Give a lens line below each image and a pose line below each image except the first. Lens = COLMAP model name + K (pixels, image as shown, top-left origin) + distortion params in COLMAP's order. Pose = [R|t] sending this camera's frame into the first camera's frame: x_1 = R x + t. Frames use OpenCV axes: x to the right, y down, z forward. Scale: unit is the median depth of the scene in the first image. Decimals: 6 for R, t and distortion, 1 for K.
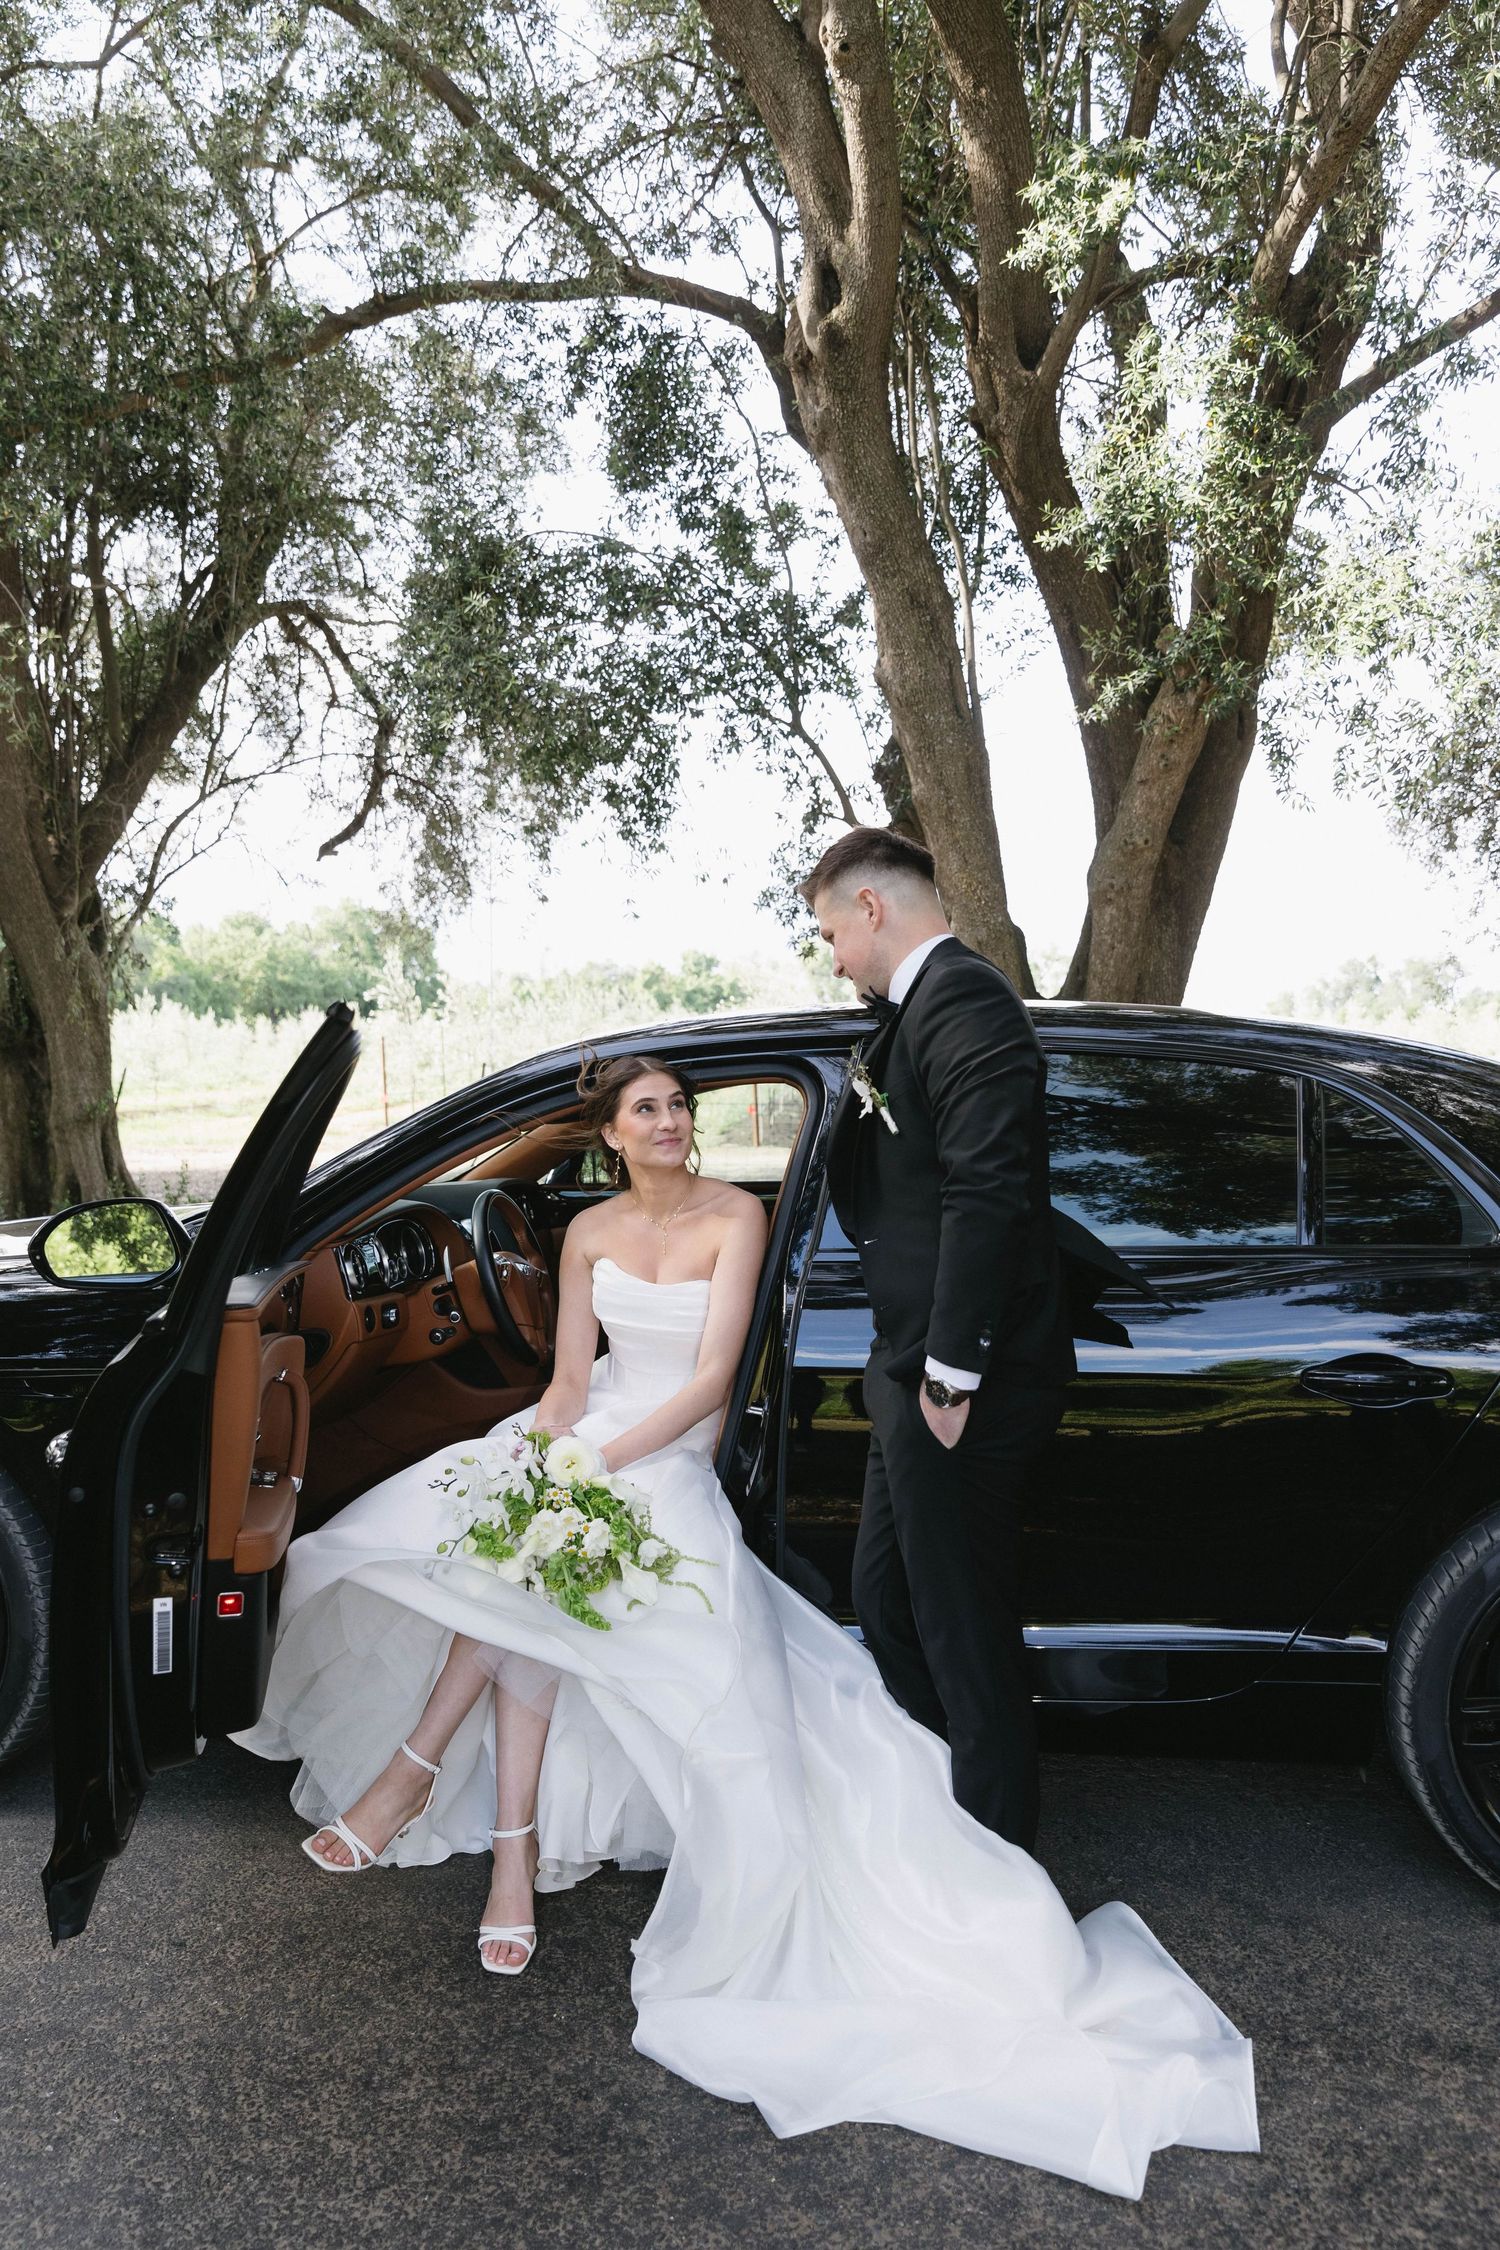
lens RADIAL K [[1724.7, 0, 705.0], [0, 1724.7, 1112.7], [0, 0, 1]] dist [0.003532, 0.006937]
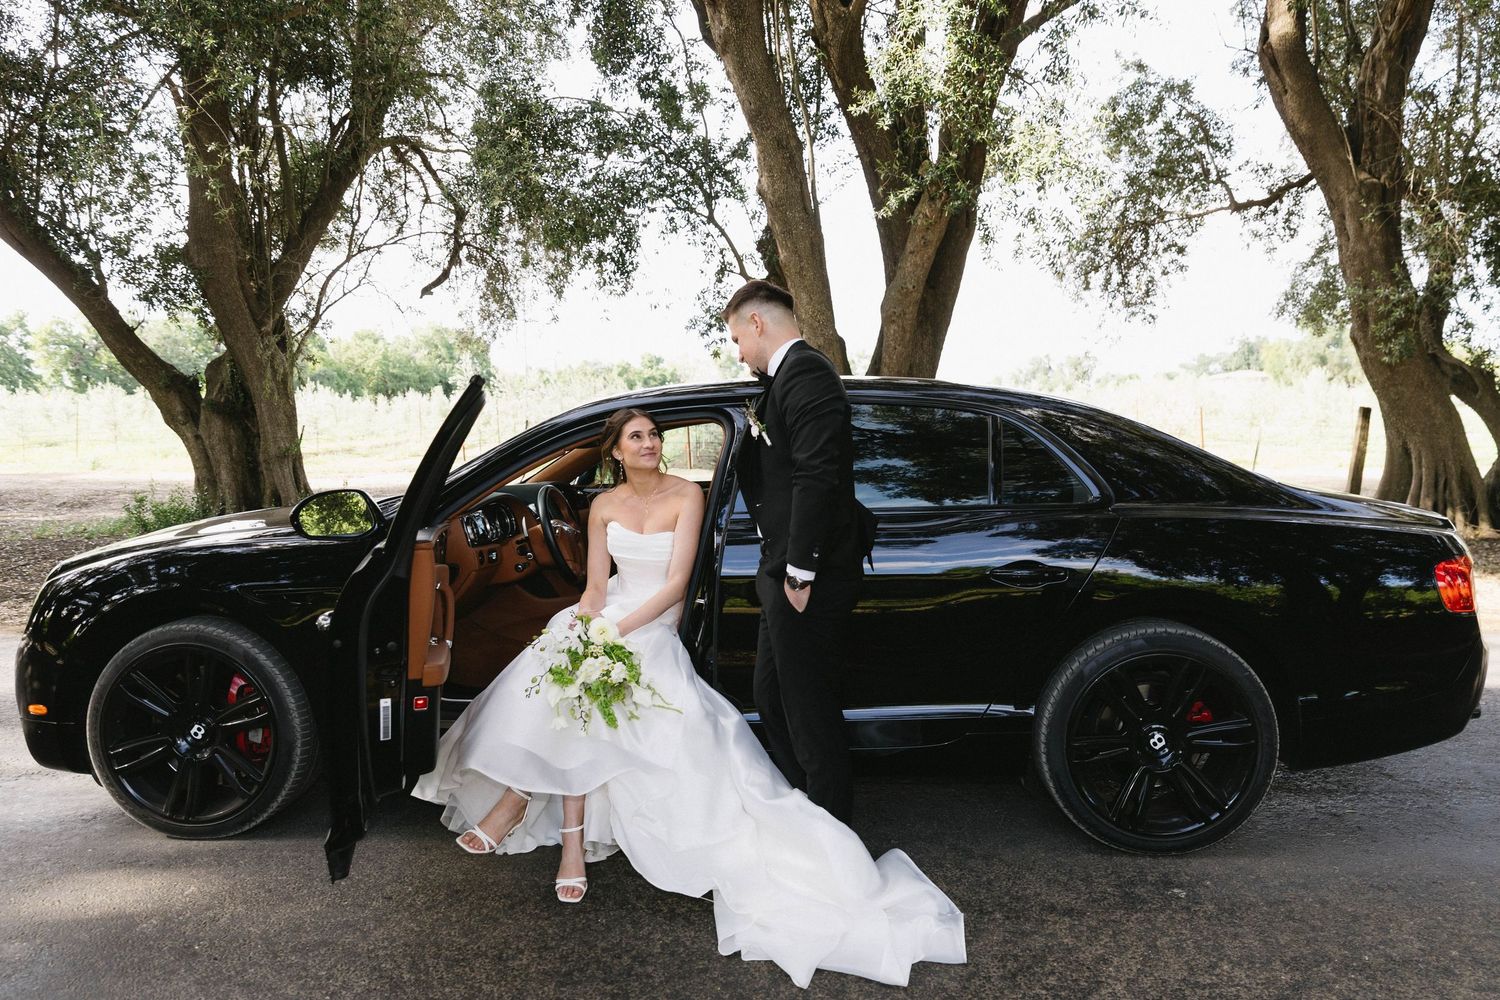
lens RADIAL K [[1036.7, 0, 750.0], [0, 1036.7, 500.0], [0, 0, 1]] dist [0.034747, -0.033099]
pose [[0.995861, -0.017102, 0.089268, -0.005729], [0.012920, 0.998801, 0.047216, 0.005672], [-0.089968, -0.045868, 0.994888, -0.036971]]
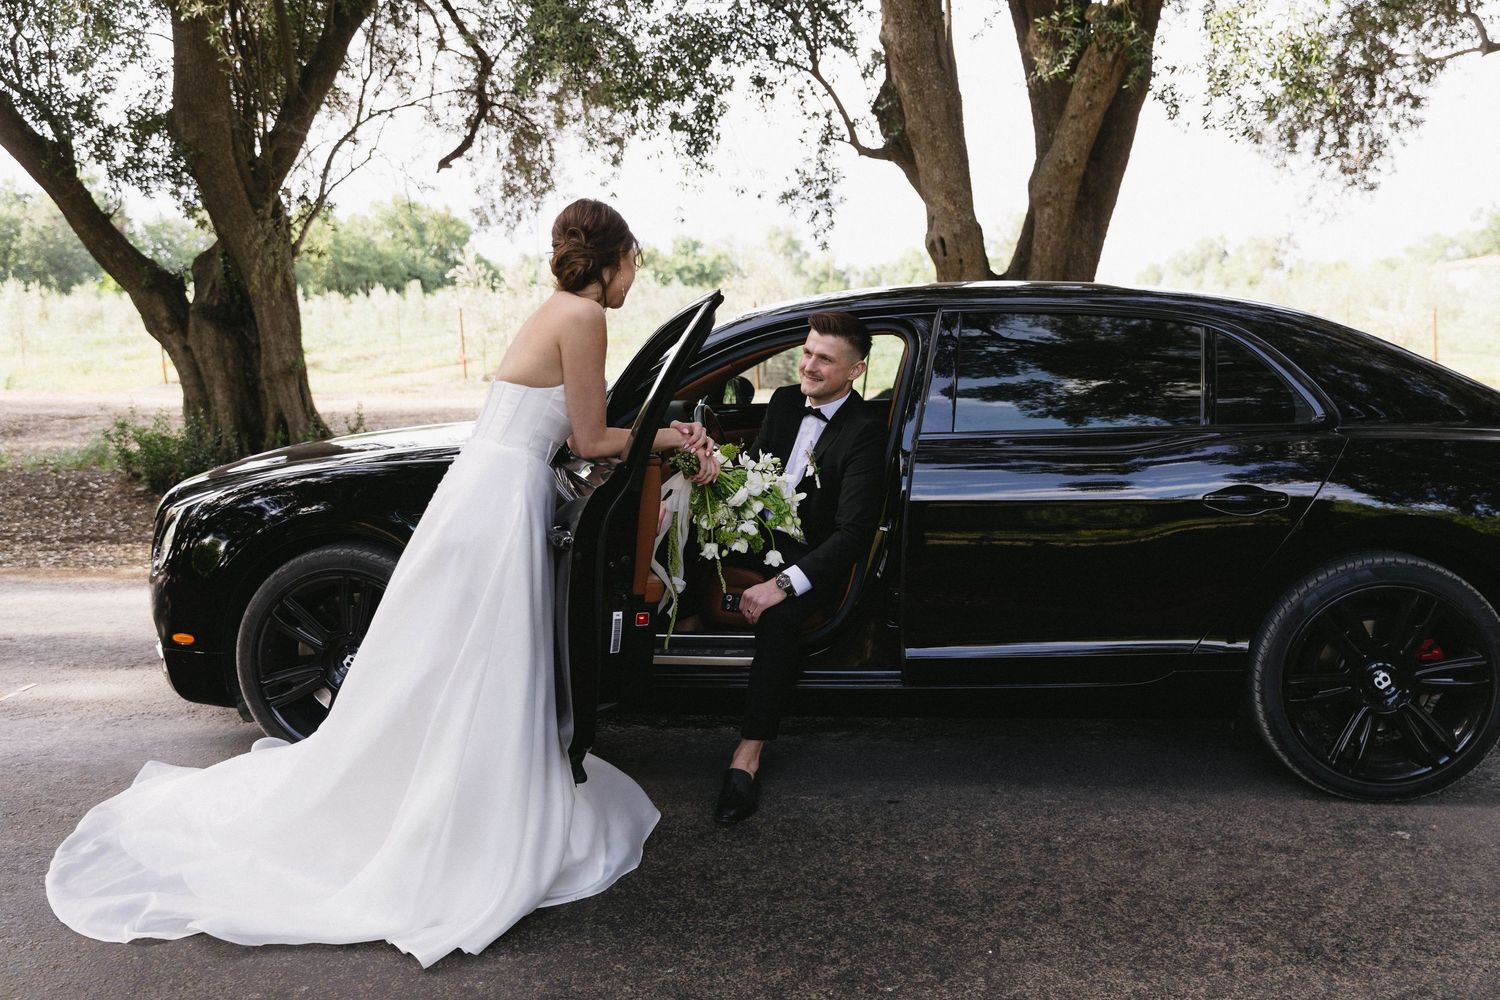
lens RADIAL K [[1402.9, 0, 750.0], [0, 1402.9, 500.0], [0, 0, 1]] dist [0.015898, 0.002677]
pose [[0.998739, -0.016329, 0.047483, -0.064212], [0.011798, 0.995485, 0.094178, 0.005486], [-0.048807, -0.093499, 0.994422, -0.139737]]
